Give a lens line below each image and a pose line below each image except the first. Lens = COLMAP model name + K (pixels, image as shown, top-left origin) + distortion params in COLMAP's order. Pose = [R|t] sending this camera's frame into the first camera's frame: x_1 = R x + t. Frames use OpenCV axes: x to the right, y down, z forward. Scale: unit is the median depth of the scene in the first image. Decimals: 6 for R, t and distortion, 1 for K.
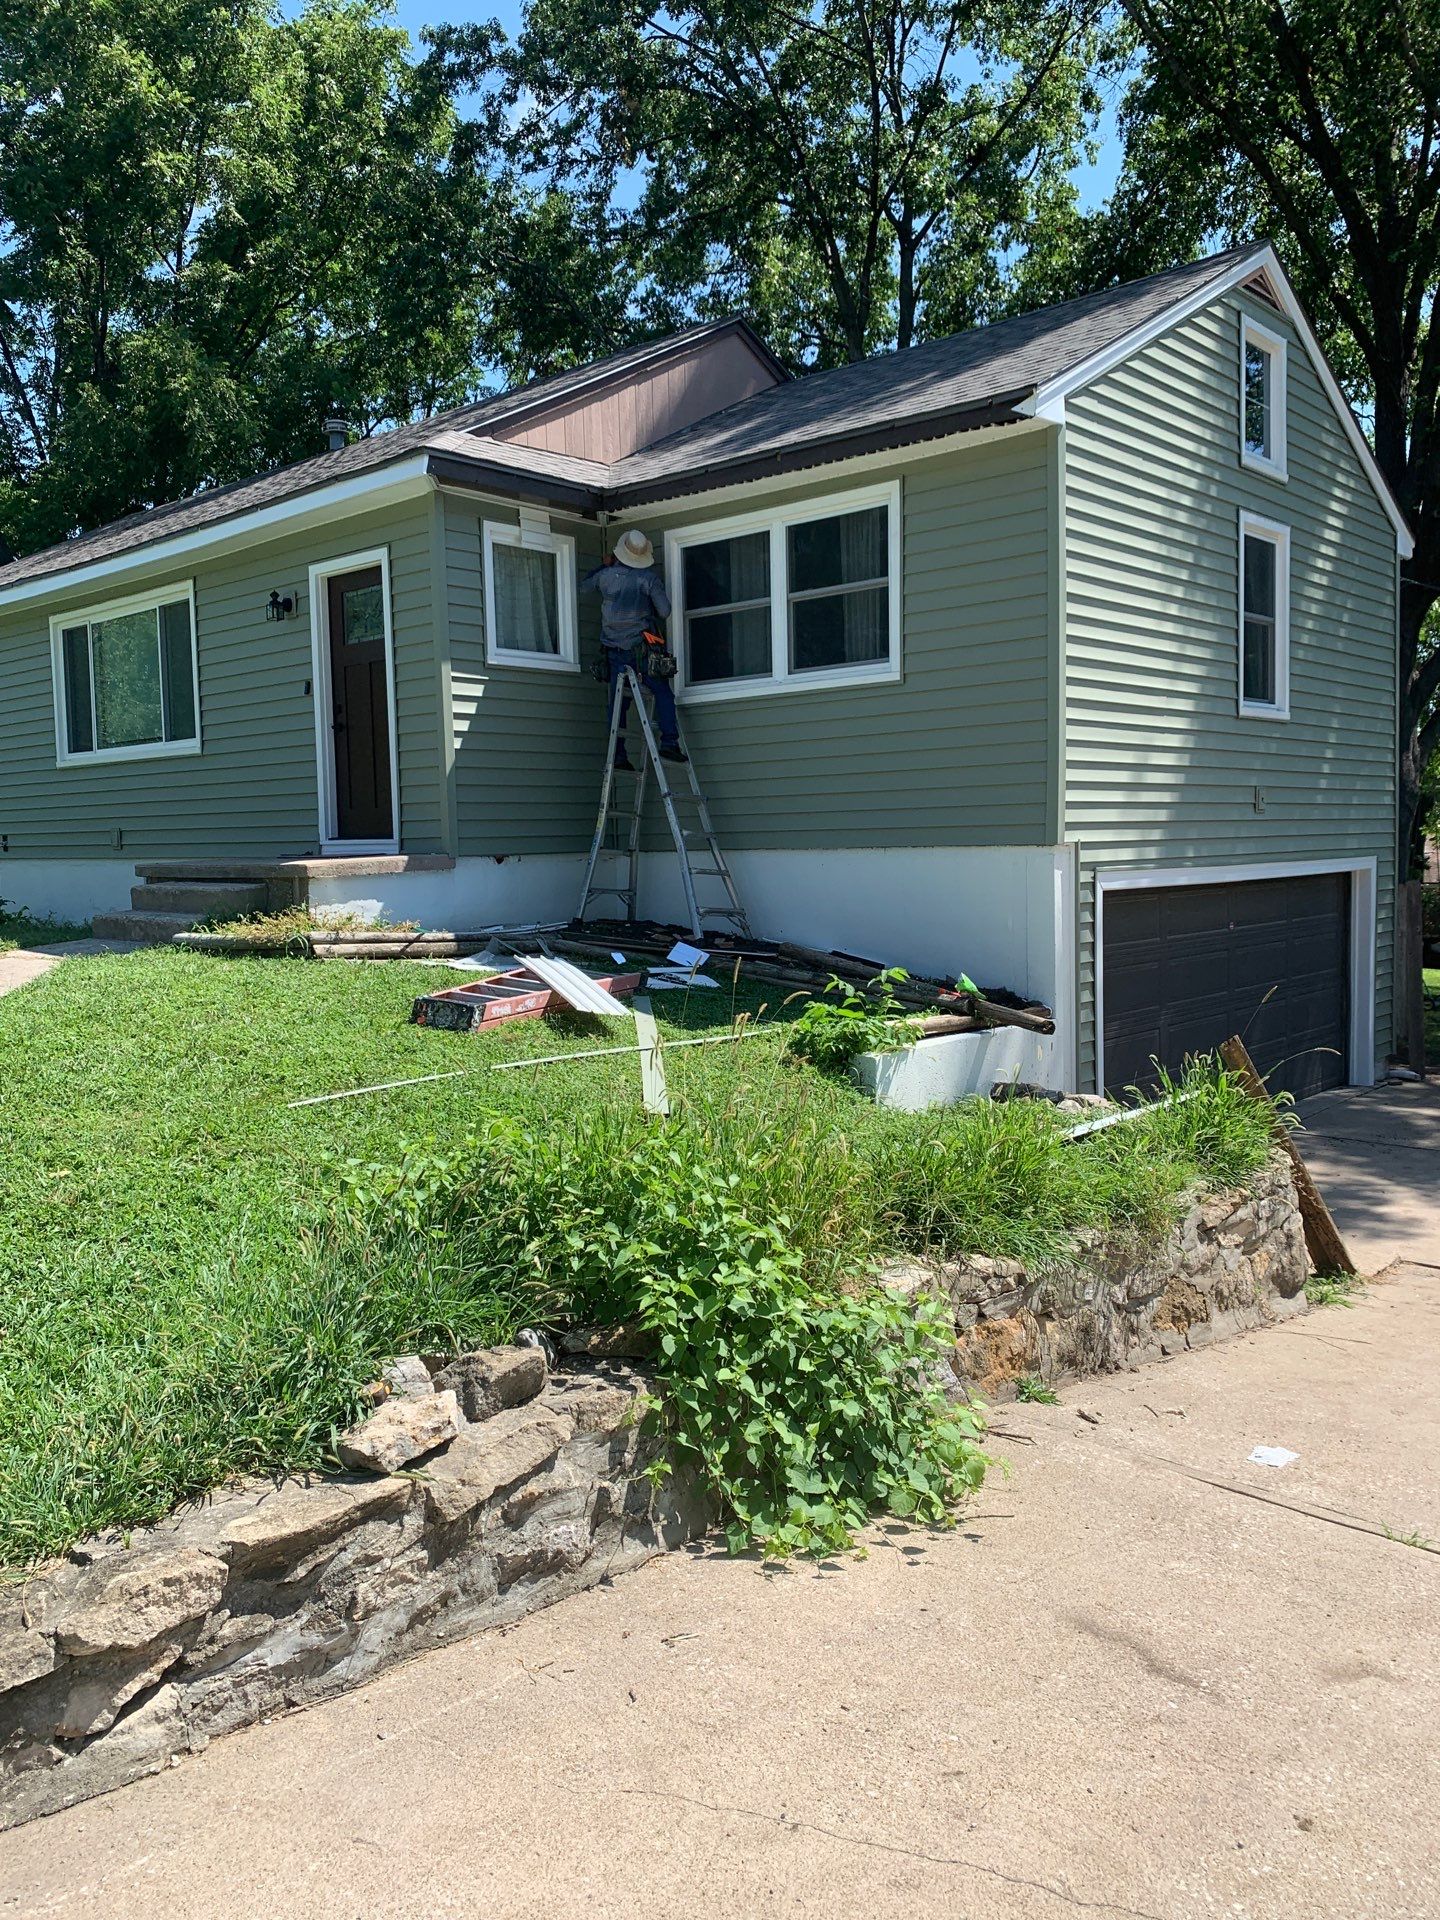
lens RADIAL K [[1463.5, 0, 739.8], [0, 1463.5, 930.0], [0, 0, 1]] dist [0.089846, -0.139146]
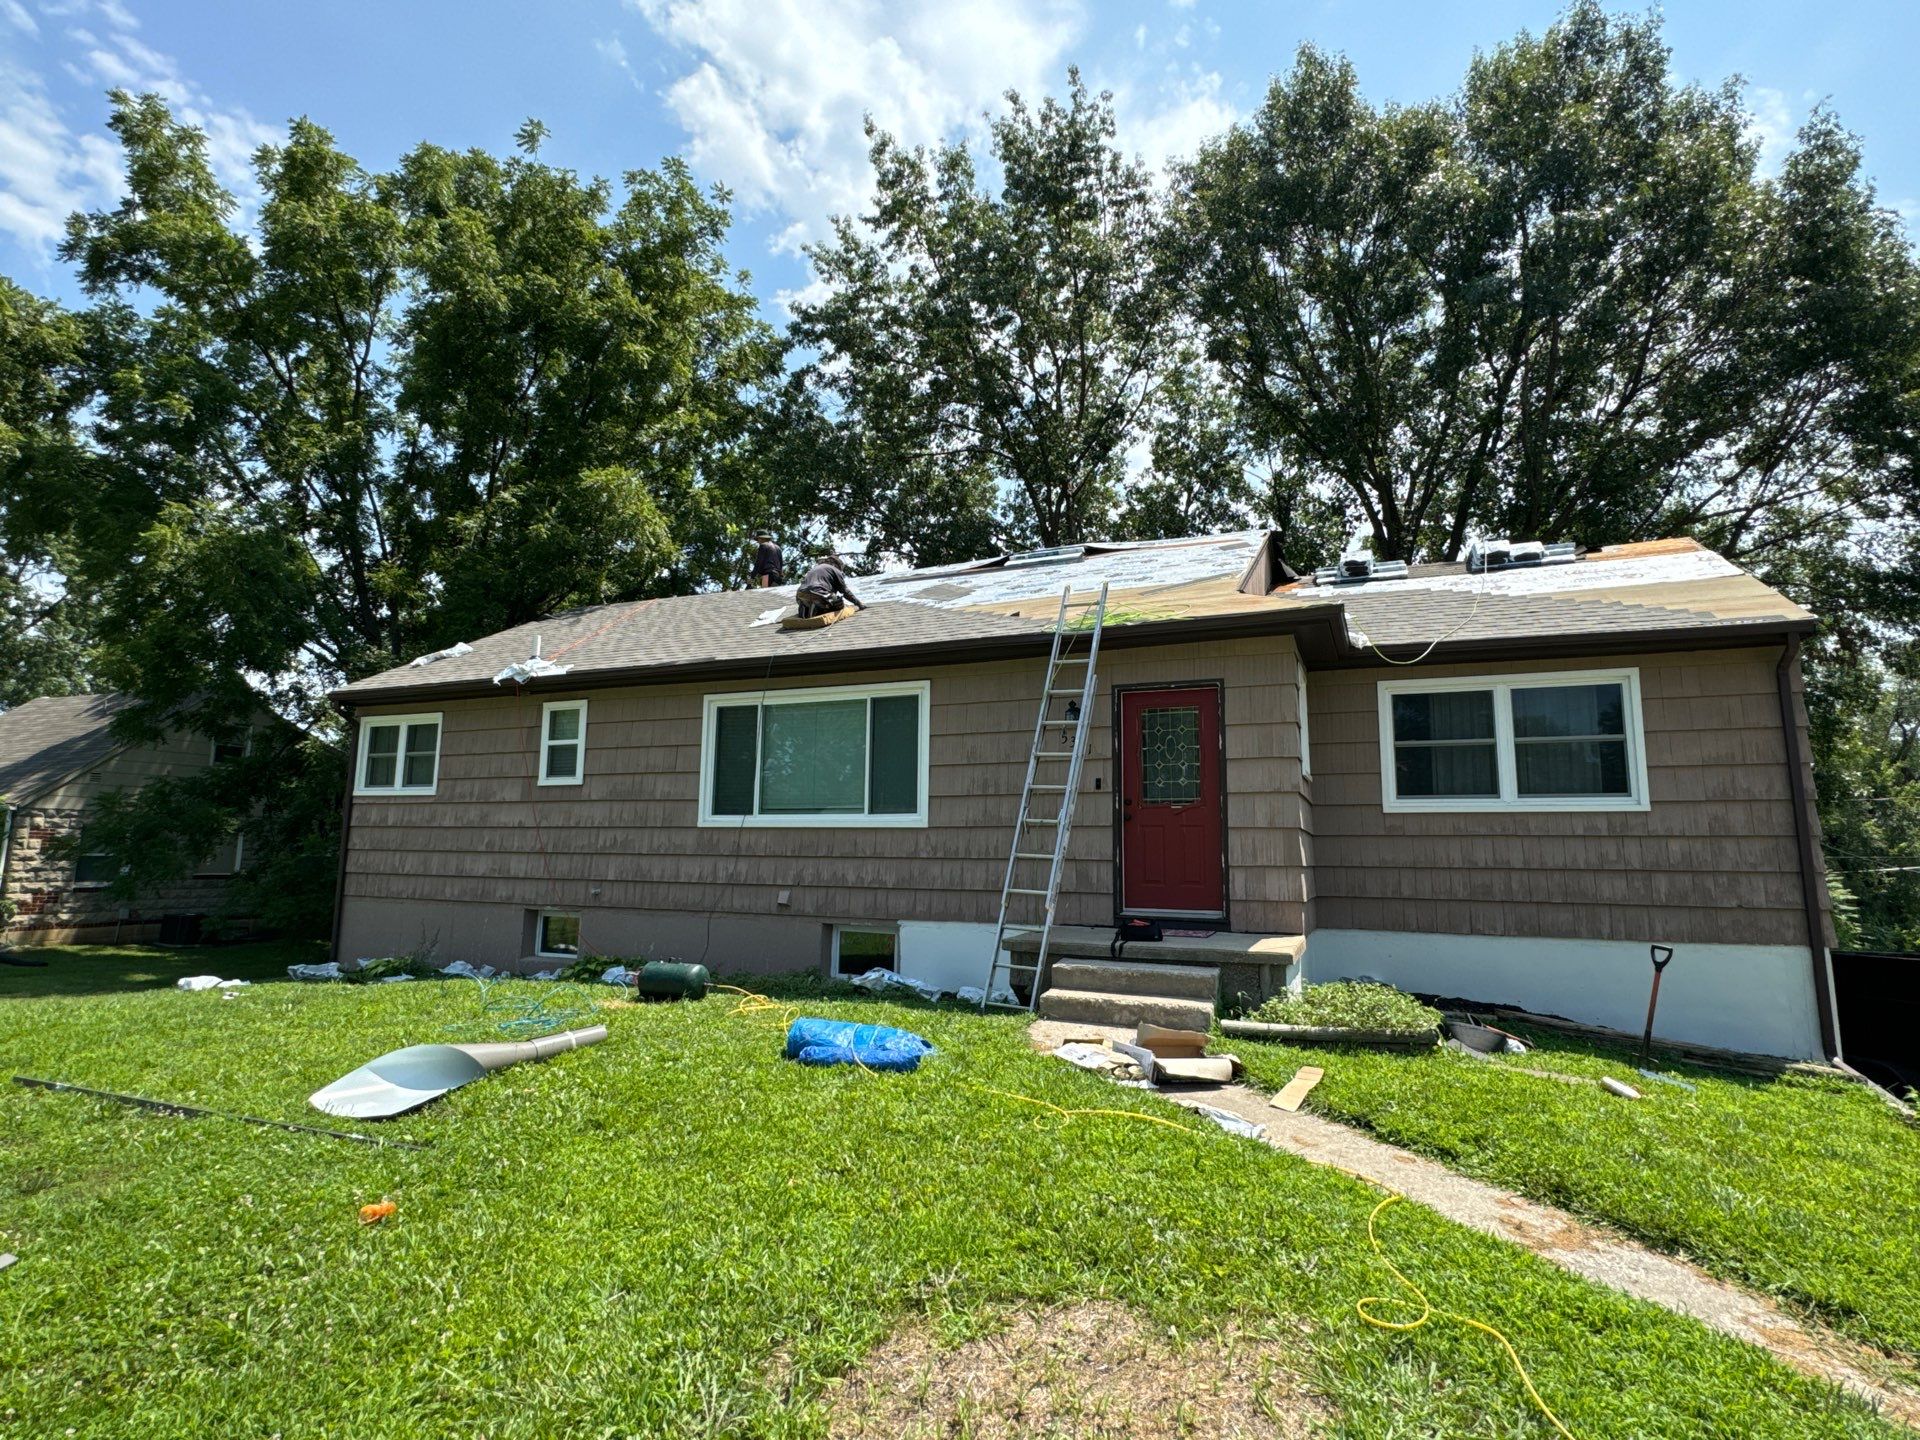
lens RADIAL K [[984.1, 0, 958.2], [0, 984.1, 722.9], [0, 0, 1]] dist [-0.000833, -0.000927]
pose [[0.949920, 0.077407, 0.302755, -0.690027], [-0.015226, 0.979150, -0.202569, -0.053094], [-0.312123, 0.187815, 0.931292, 0.320635]]
